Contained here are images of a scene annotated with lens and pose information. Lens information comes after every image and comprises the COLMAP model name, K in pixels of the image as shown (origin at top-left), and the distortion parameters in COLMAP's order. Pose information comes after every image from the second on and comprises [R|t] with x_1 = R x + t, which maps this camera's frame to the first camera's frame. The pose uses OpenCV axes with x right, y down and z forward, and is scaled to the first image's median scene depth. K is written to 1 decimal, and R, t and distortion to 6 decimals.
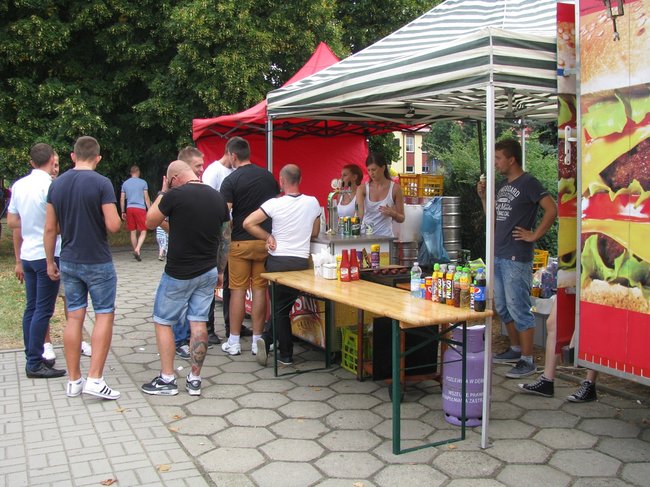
lens RADIAL K [[704.6, 0, 325.0], [0, 704.6, 243.5], [0, 0, 1]] dist [-0.156765, 0.005919]
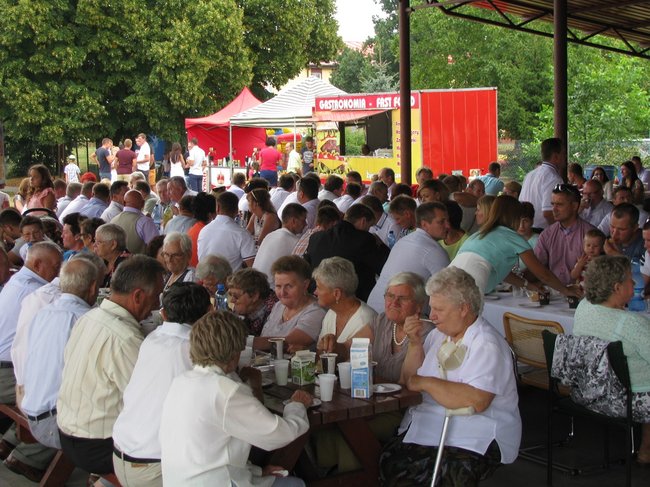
lens RADIAL K [[1156.2, 0, 325.0], [0, 1156.2, 243.5], [0, 0, 1]] dist [-0.003434, -0.004578]
pose [[0.993347, -0.023193, 0.112803, -0.124724], [0.021346, 0.999618, 0.017554, 0.113006], [-0.113167, -0.015029, 0.993462, -1.905001]]
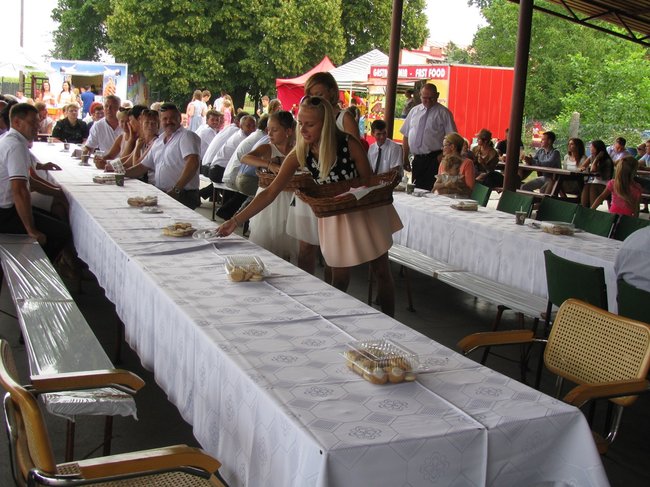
lens RADIAL K [[837.6, 0, 325.0], [0, 837.6, 243.5], [0, 0, 1]] dist [-0.130892, 0.028872]
pose [[0.996553, 0.079332, -0.024267, 0.087474], [-0.077032, 0.993454, 0.084347, 0.117586], [0.030800, -0.082187, 0.996141, -1.593018]]
